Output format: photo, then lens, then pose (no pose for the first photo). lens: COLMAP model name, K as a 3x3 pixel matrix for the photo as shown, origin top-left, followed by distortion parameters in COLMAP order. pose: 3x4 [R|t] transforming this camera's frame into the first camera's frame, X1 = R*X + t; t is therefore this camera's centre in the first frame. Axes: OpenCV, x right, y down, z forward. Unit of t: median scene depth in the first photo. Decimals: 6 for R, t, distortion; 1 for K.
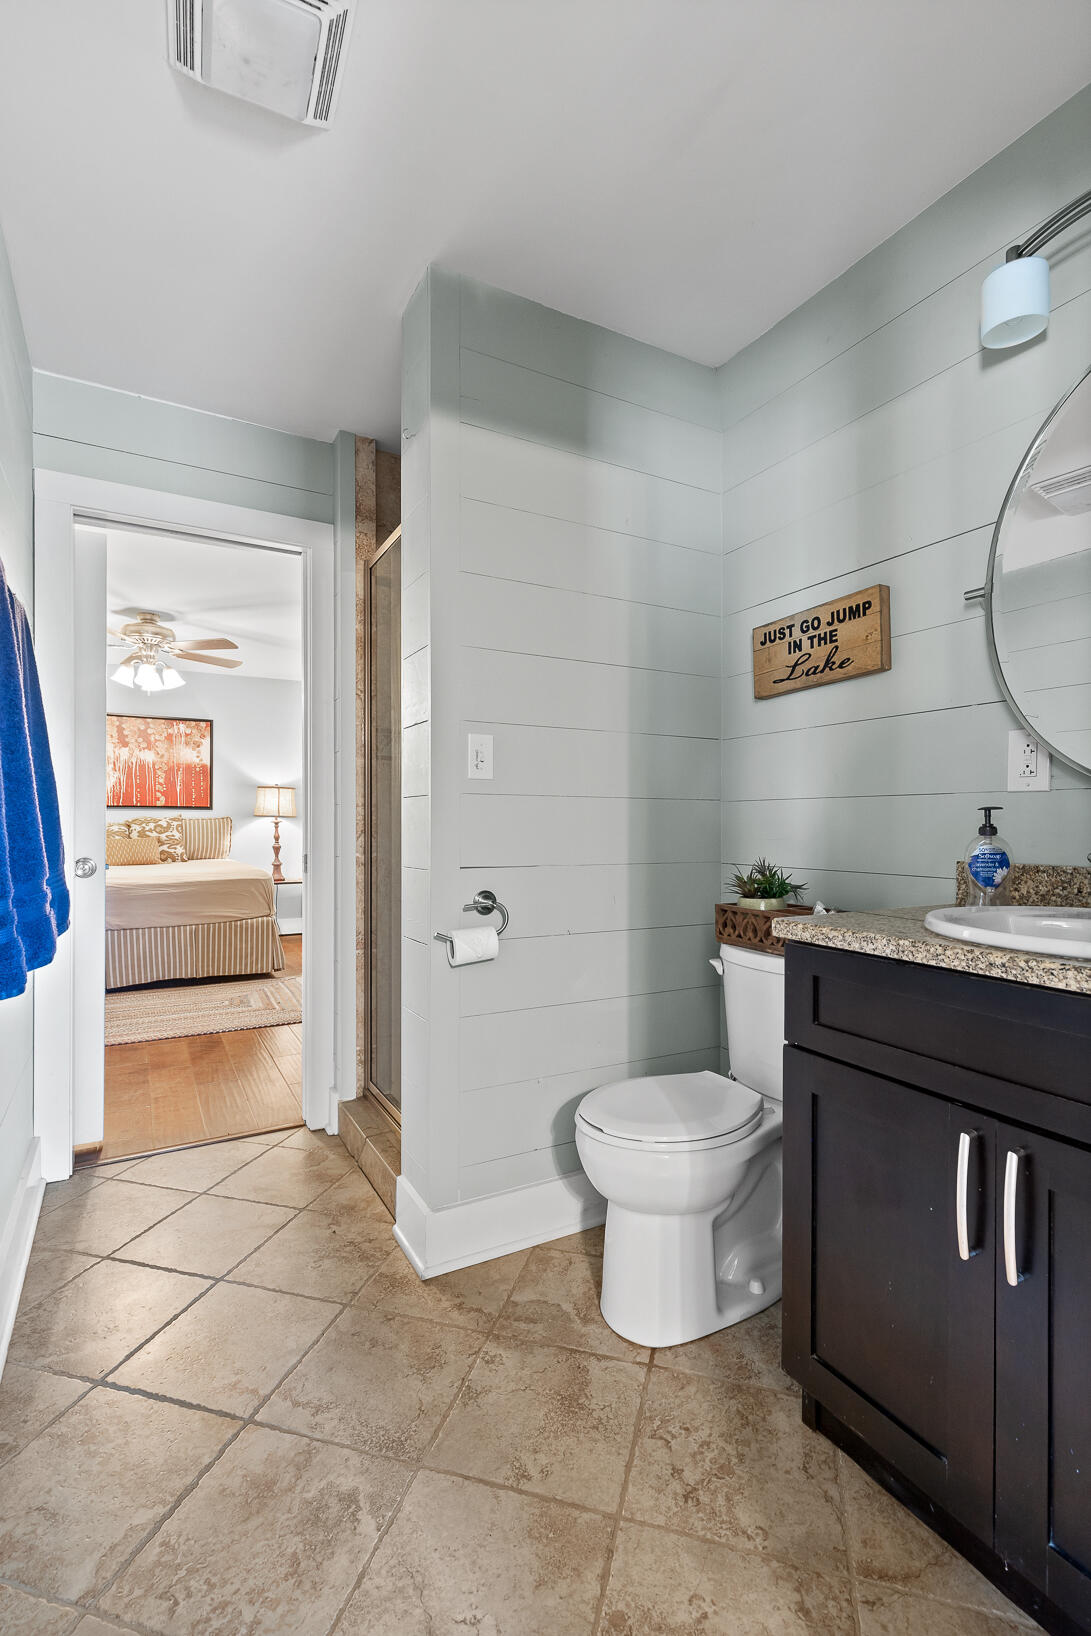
lens RADIAL K [[754.8, 0, 548.3], [0, 754.8, 818.1], [0, 0, 1]] dist [0.007747, -0.000437]
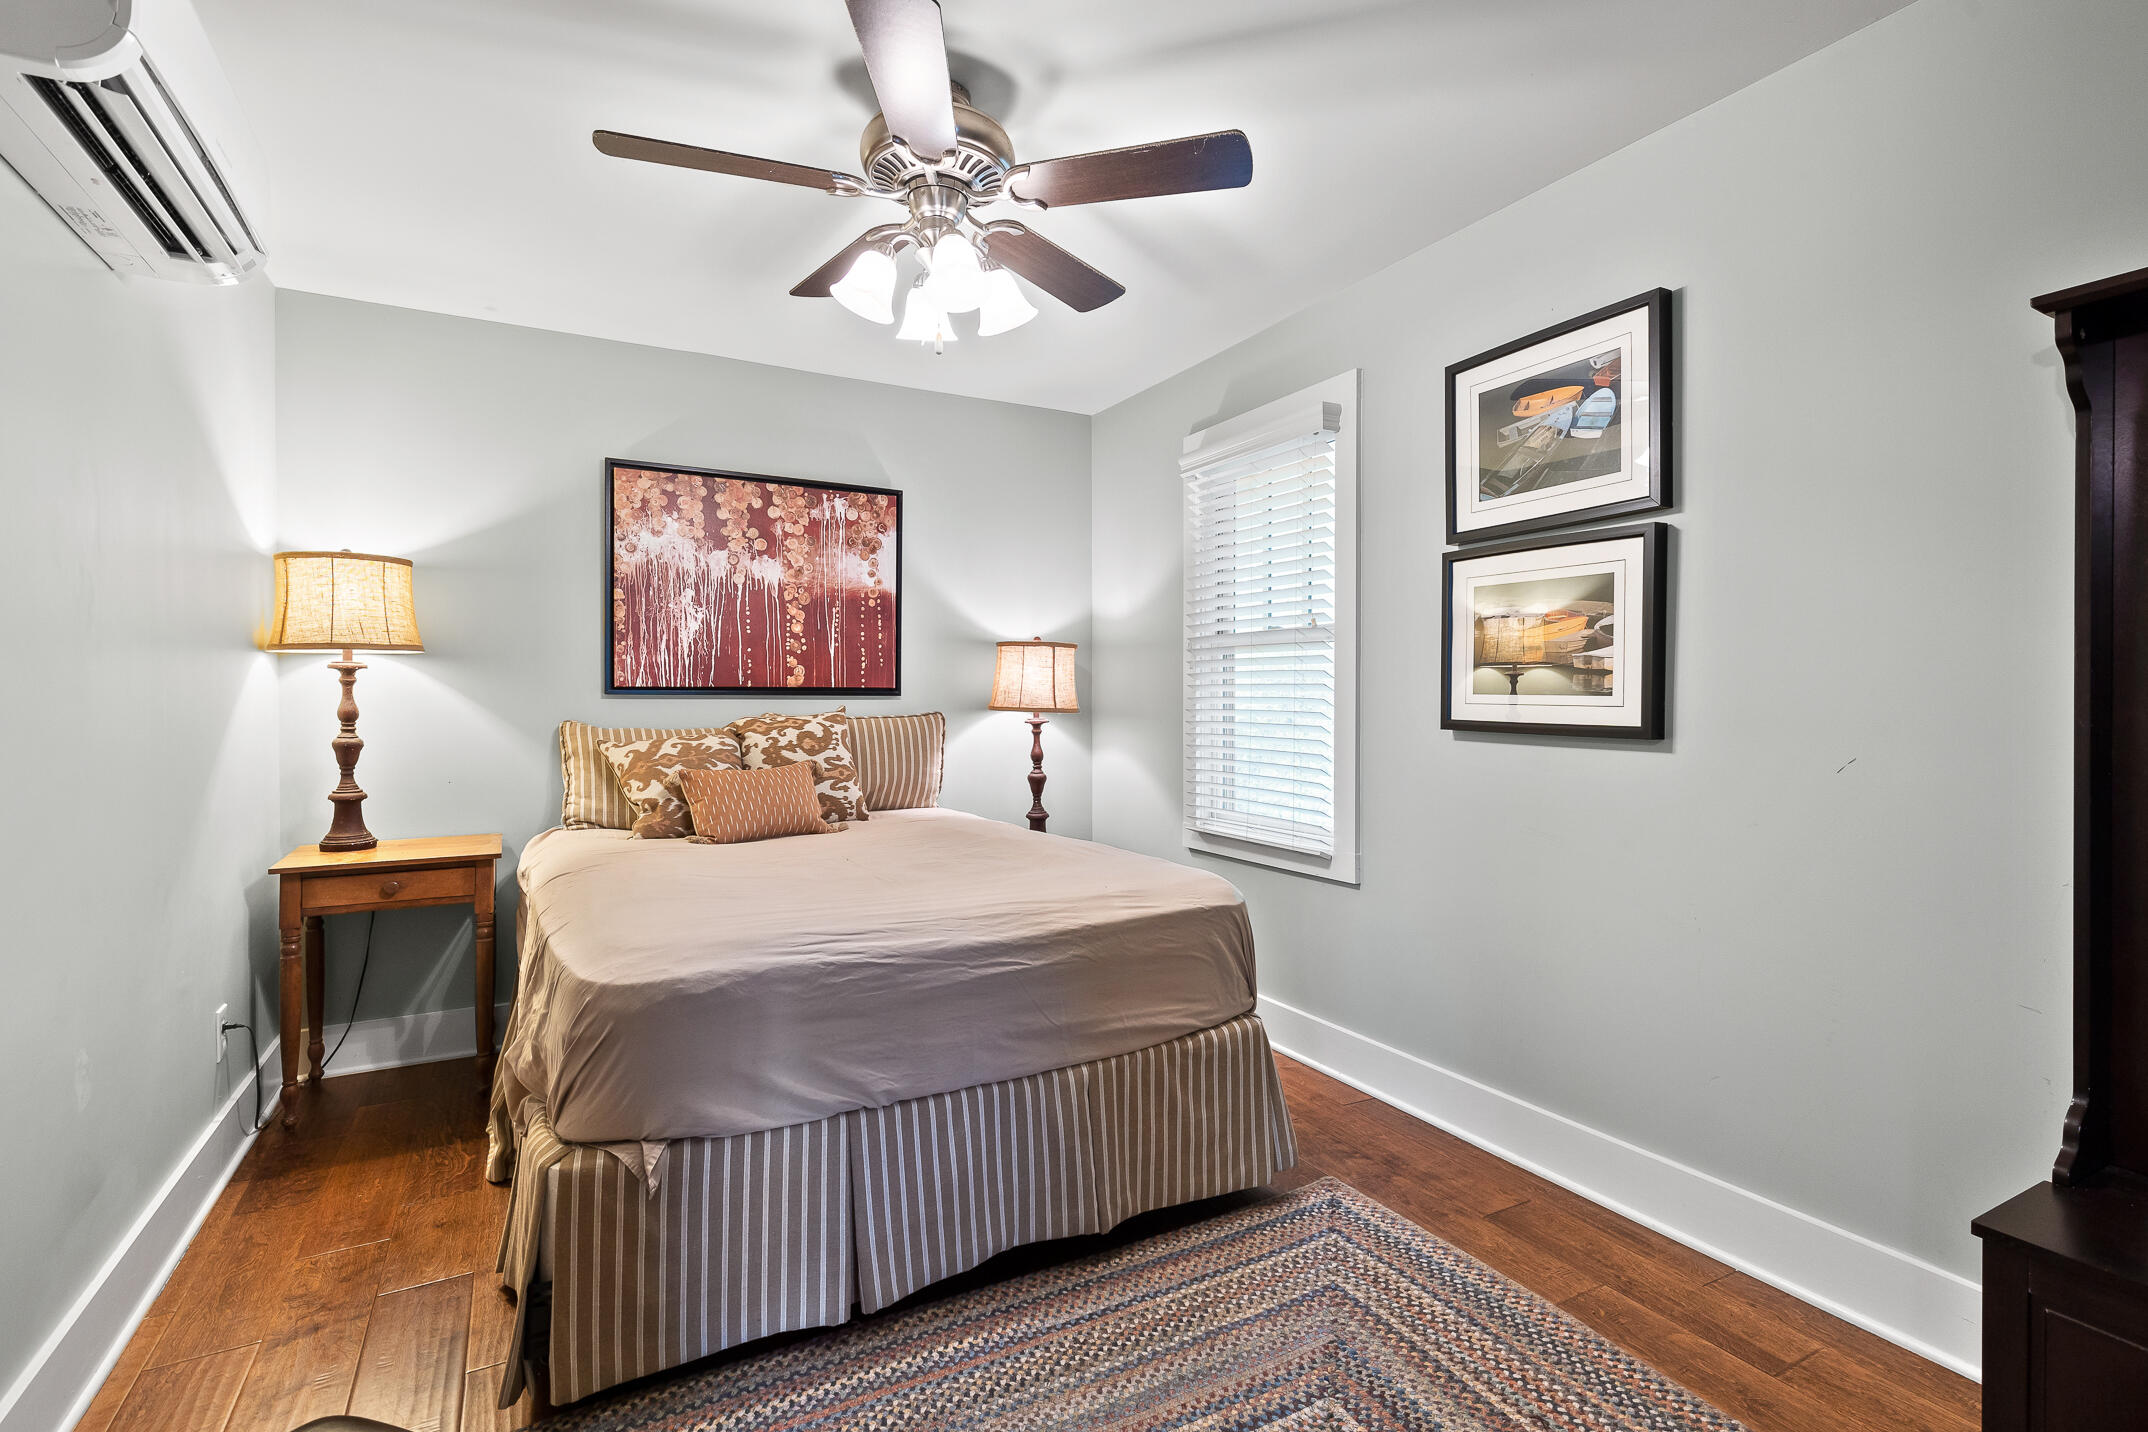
lens RADIAL K [[991.0, 0, 1067.4], [0, 991.0, 706.6], [0, 0, 1]] dist [0.007747, -0.000437]
pose [[0.999975, -0.001565, -0.006846, -0.356504], [0.001655, 0.999911, 0.013219, -0.012277], [0.006825, -0.013230, 0.999889, 0.438058]]
